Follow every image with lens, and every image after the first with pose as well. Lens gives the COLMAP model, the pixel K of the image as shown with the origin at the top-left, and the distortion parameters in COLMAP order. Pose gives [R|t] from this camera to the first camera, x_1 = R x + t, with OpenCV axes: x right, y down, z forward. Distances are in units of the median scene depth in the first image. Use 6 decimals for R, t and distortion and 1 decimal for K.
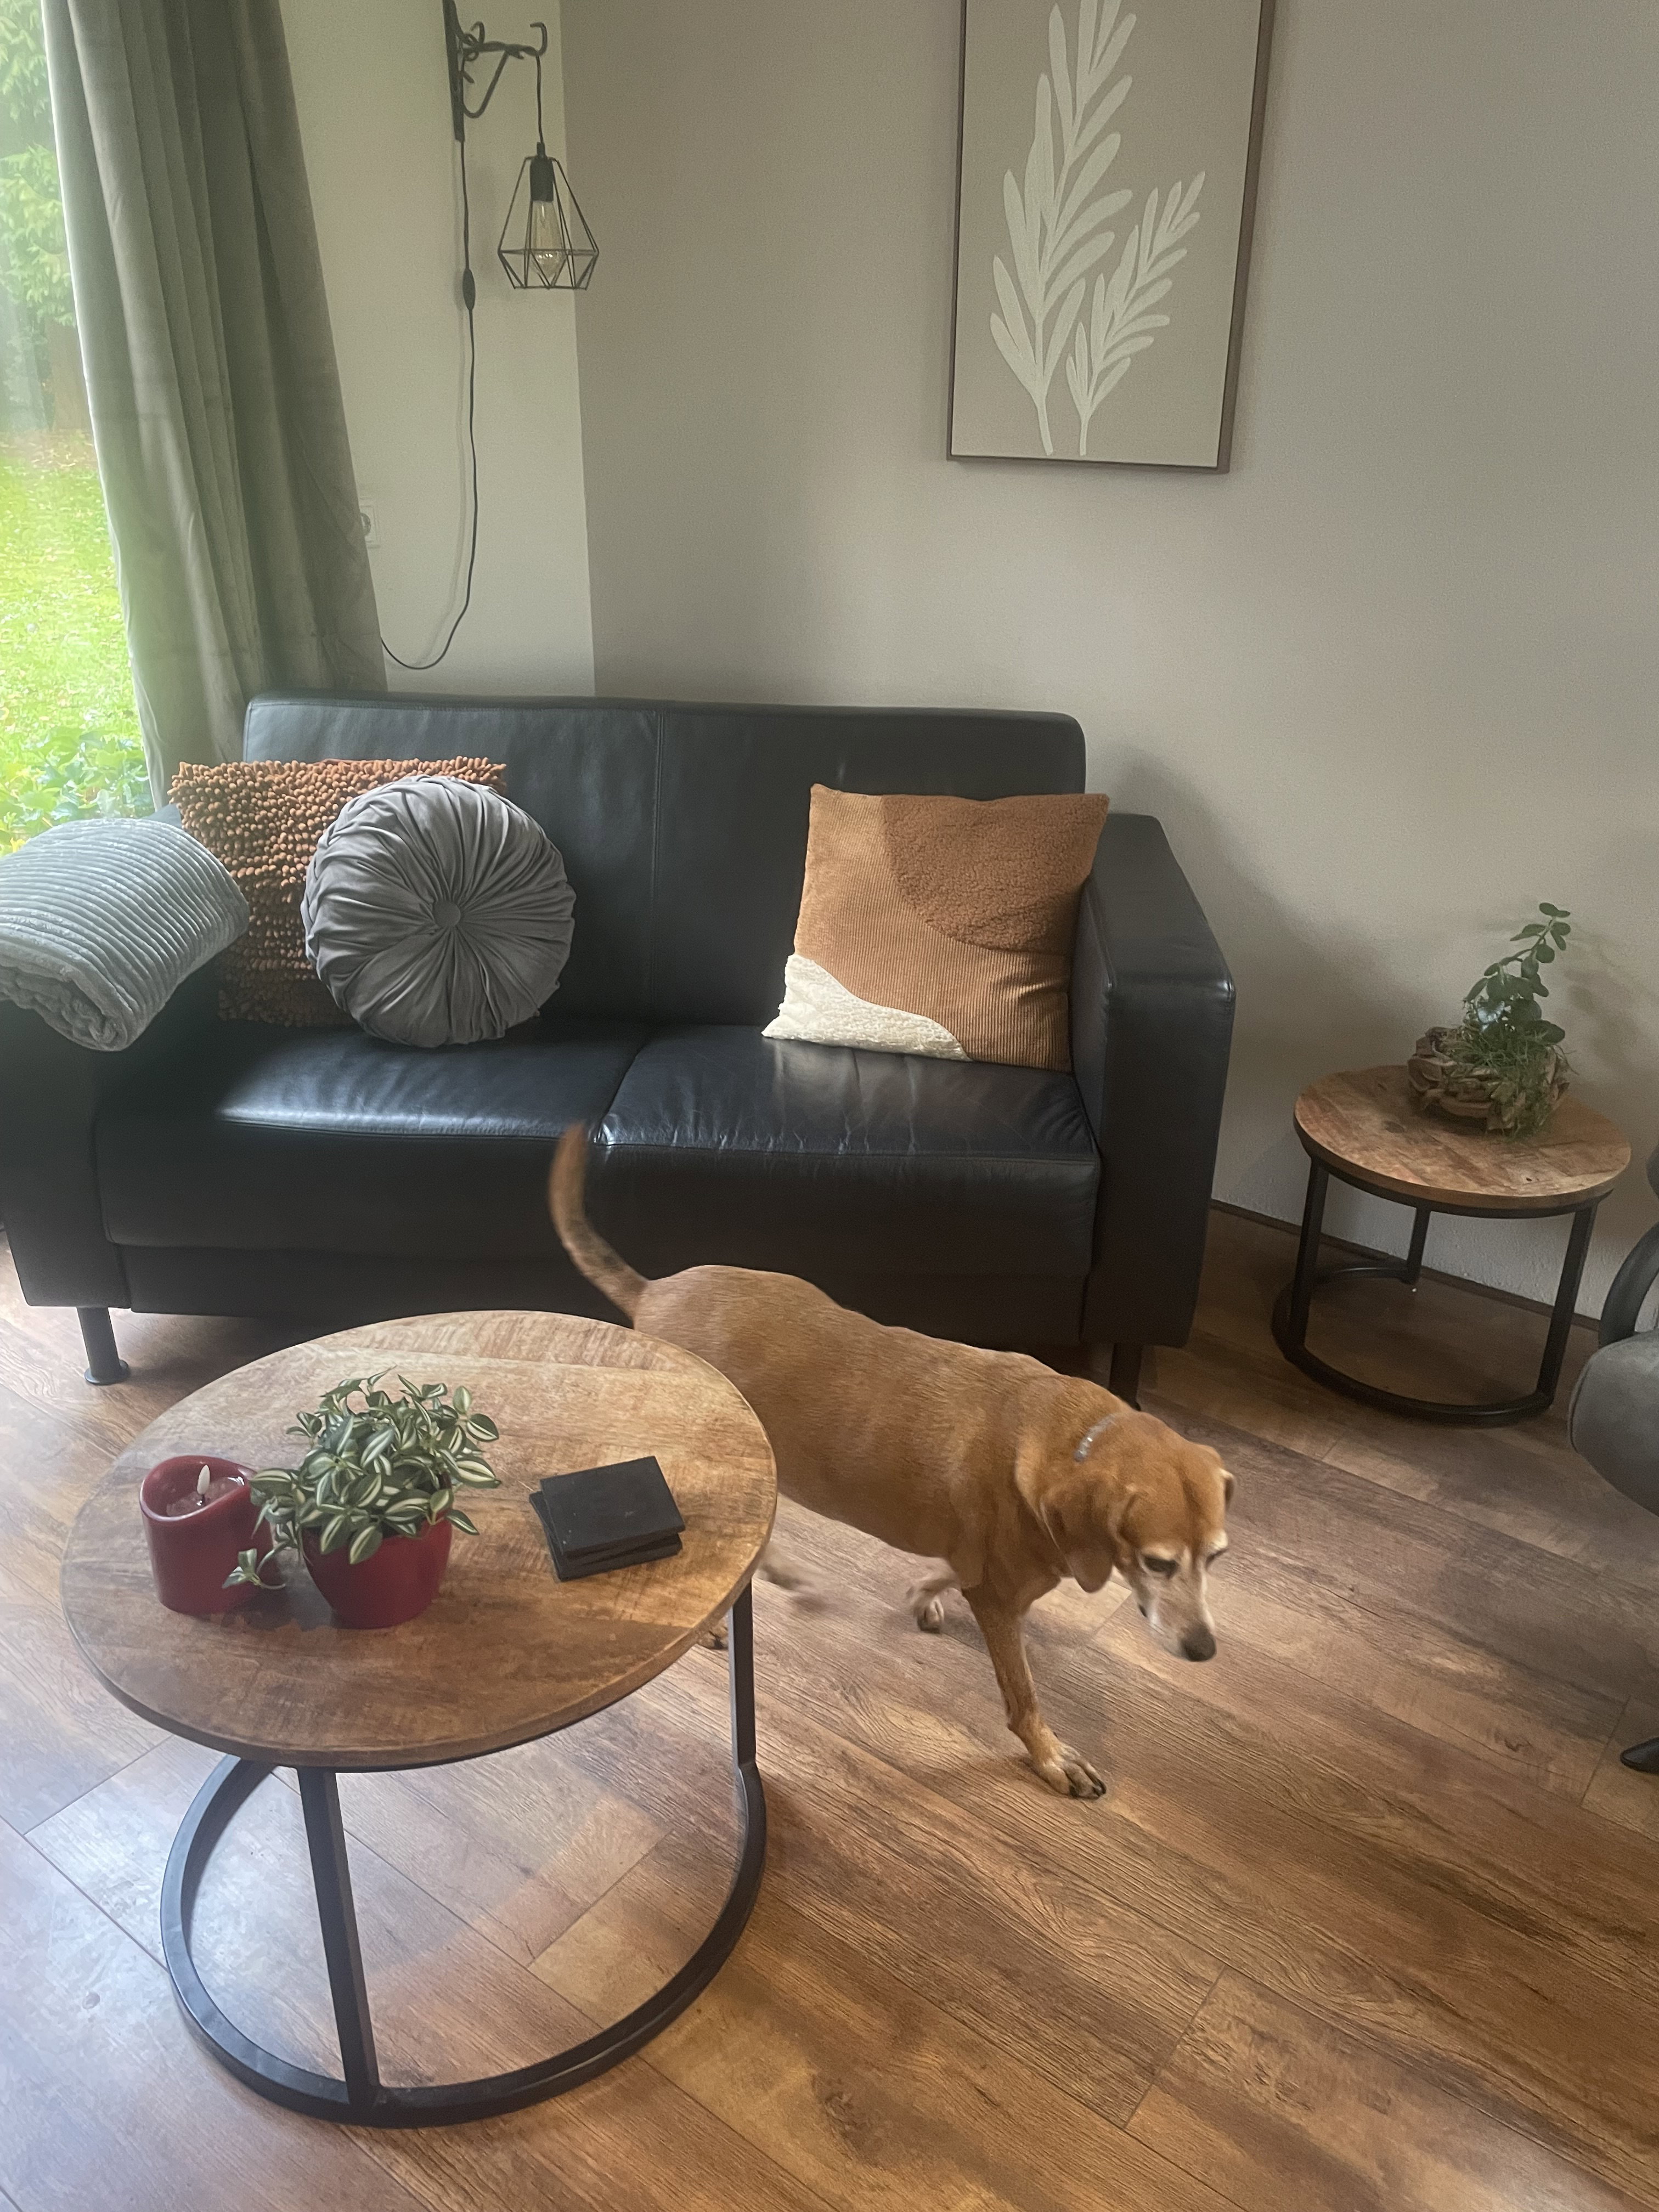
lens RADIAL K [[1635.7, 0, 851.5], [0, 1635.7, 1106.8], [0, 0, 1]] dist [0.092891, -0.121422]
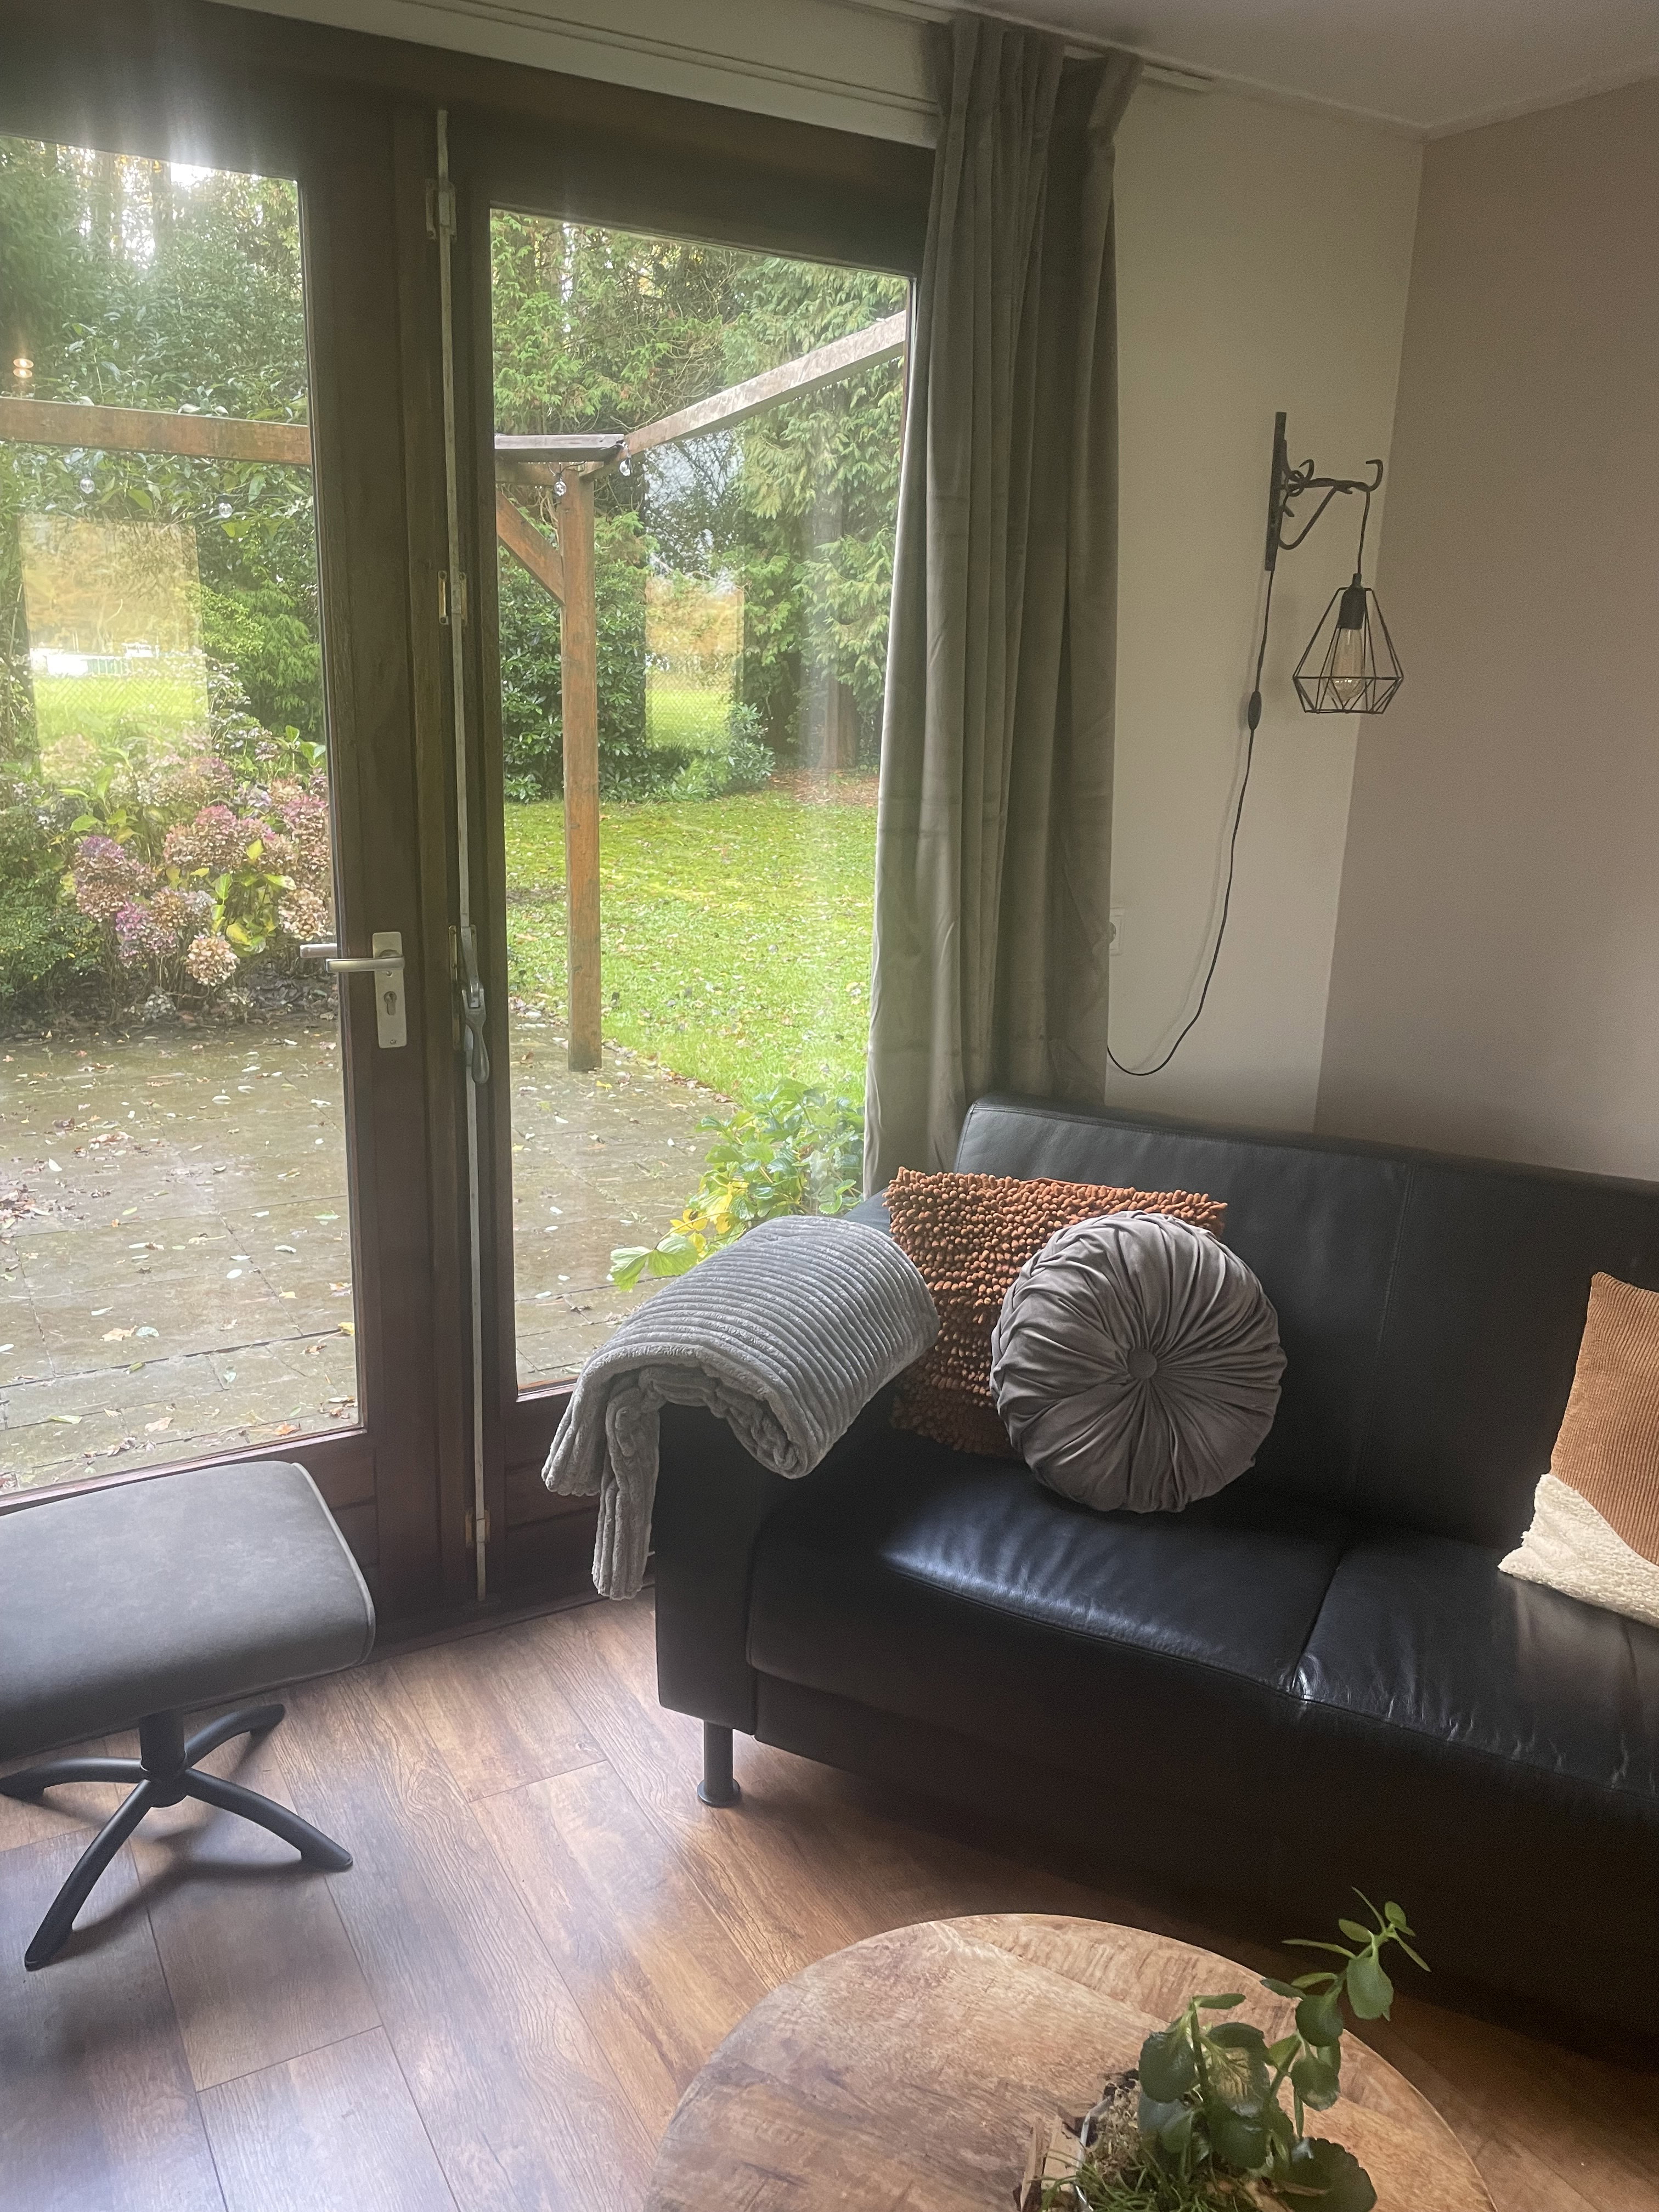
lens RADIAL K [[1635.7, 0, 851.5], [0, 1635.7, 1106.8], [0, 0, 1]] dist [0.092891, -0.121422]
pose [[0.923140, 0.109245, -0.368617, -0.075113], [-0.172789, 0.974383, -0.143948, -0.097006], [0.343449, 0.196577, 0.918368, 0.085558]]
